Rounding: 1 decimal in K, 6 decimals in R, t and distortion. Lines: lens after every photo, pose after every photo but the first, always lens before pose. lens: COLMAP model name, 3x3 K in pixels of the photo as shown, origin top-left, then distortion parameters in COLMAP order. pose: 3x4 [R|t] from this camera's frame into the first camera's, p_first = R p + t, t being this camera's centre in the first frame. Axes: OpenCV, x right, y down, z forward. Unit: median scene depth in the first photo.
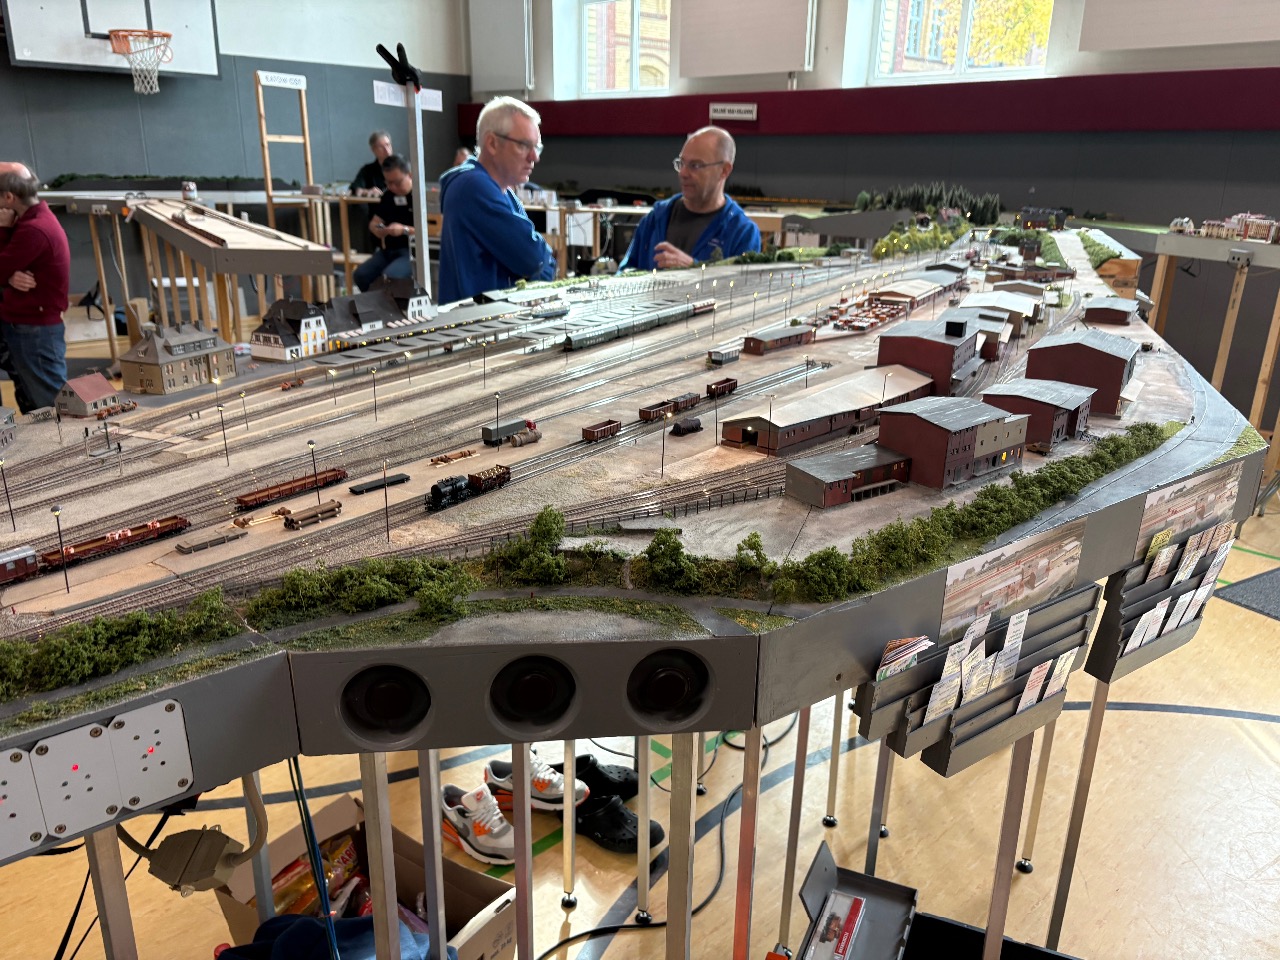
lens RADIAL K [[939.3, 0, 640.0], [0, 939.3, 480.0], [0, 0, 1]] dist [0.022495, 0.008014]
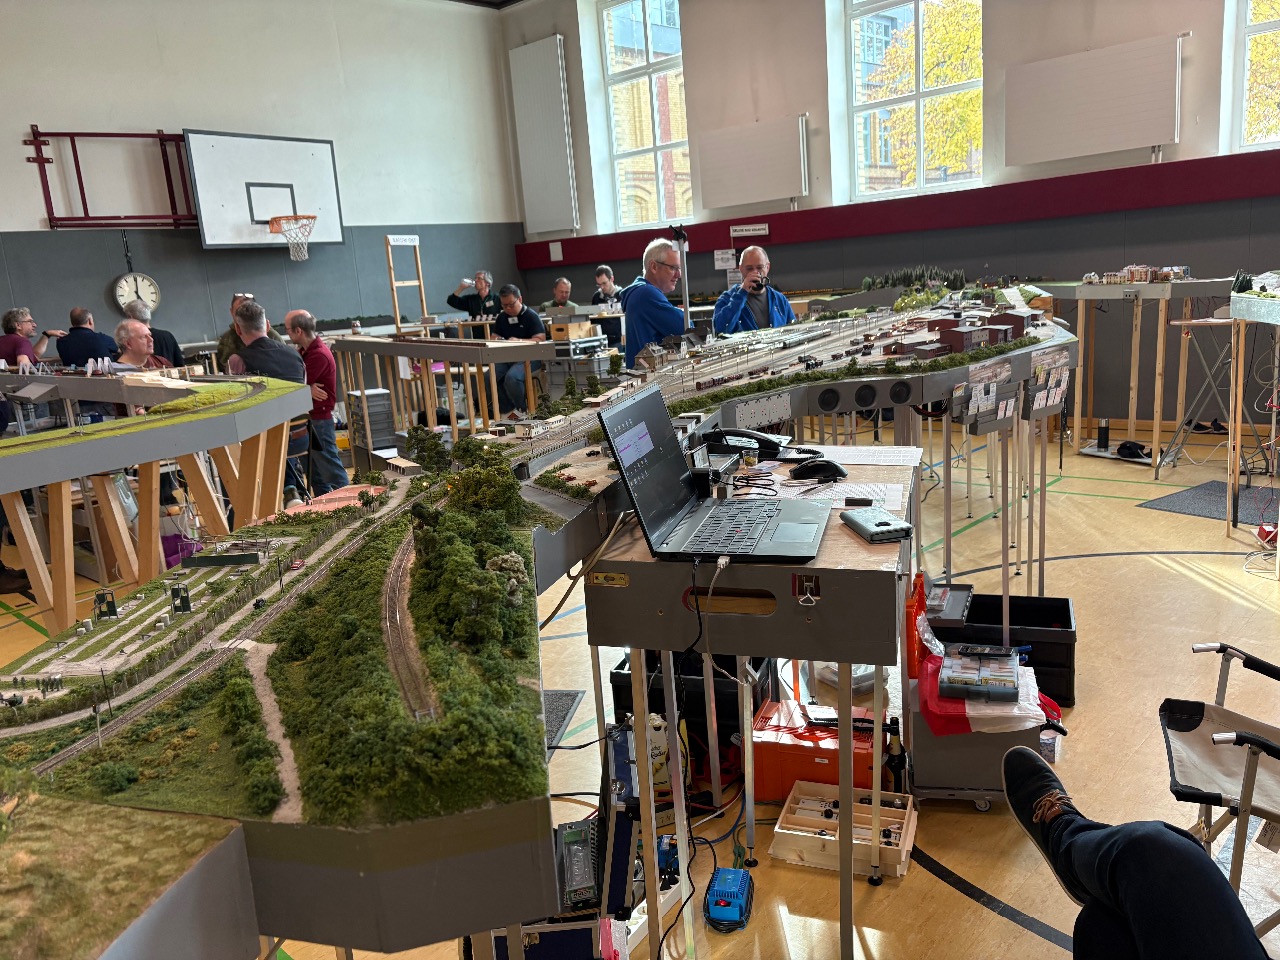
lens RADIAL K [[955.6, 0, 640.0], [0, 955.6, 480.0], [0, 0, 1]] dist [0.035631, 0.002486]
pose [[0.995032, -0.098190, 0.016445, -0.164156], [0.099444, 0.988135, -0.117047, 0.135574], [-0.004757, 0.118101, 0.992990, -0.410991]]
